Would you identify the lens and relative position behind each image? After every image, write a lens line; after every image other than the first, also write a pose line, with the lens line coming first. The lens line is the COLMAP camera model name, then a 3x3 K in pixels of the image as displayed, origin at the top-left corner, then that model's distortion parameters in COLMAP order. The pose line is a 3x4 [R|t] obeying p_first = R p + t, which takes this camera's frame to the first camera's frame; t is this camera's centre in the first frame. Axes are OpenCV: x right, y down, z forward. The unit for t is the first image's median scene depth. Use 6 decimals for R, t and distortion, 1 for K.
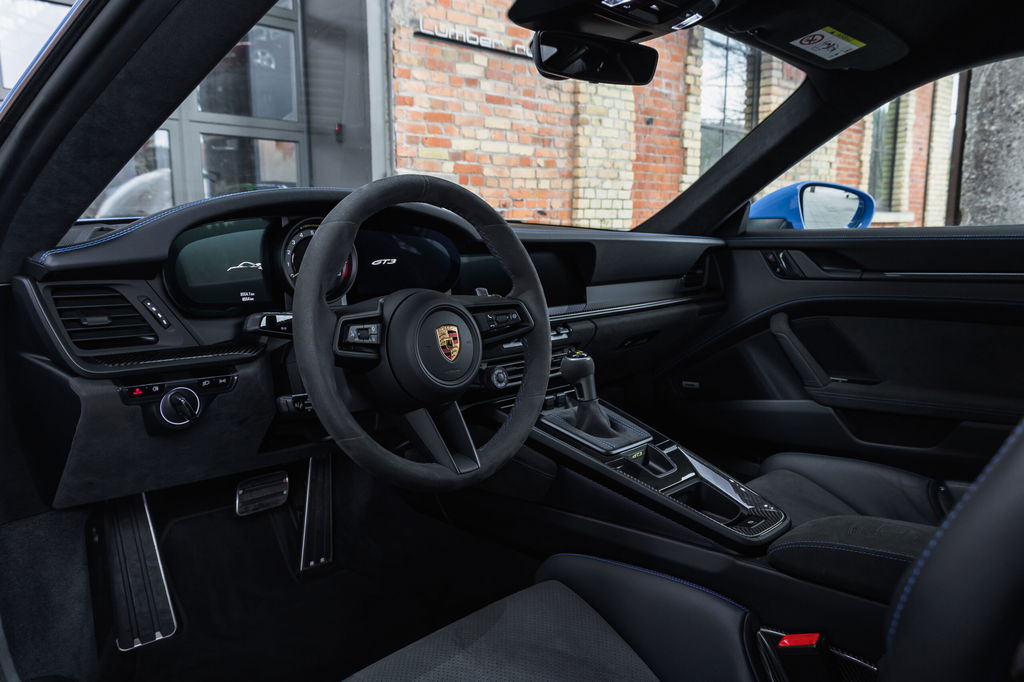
lens RADIAL K [[723.0, 0, 512.0], [0, 723.0, 341.0], [0, 0, 1]] dist [0.000996, 0.000242]
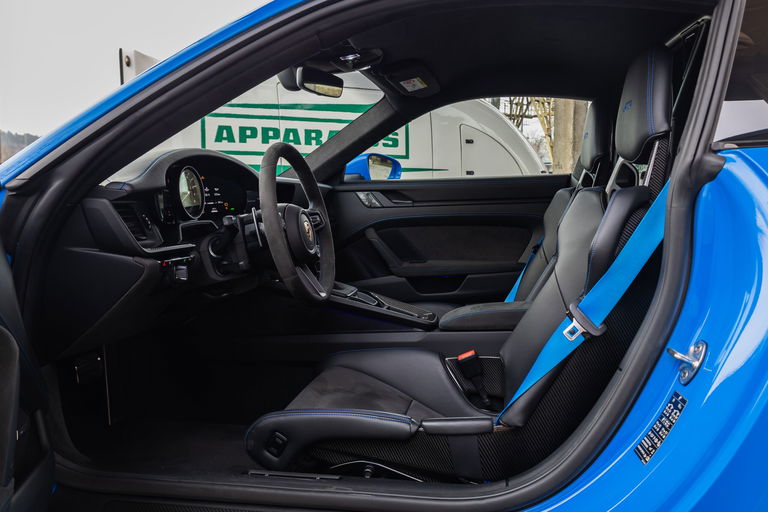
lens RADIAL K [[632.5, 0, 384.0], [0, 632.5, 256.0], [0, 0, 1]] dist [-0.003934, -0.000465]
pose [[0.818765, -0.060143, 0.570970, -0.494446], [0.087881, 0.995907, -0.021116, 0.066917], [-0.567363, 0.067466, 0.820699, -0.265020]]
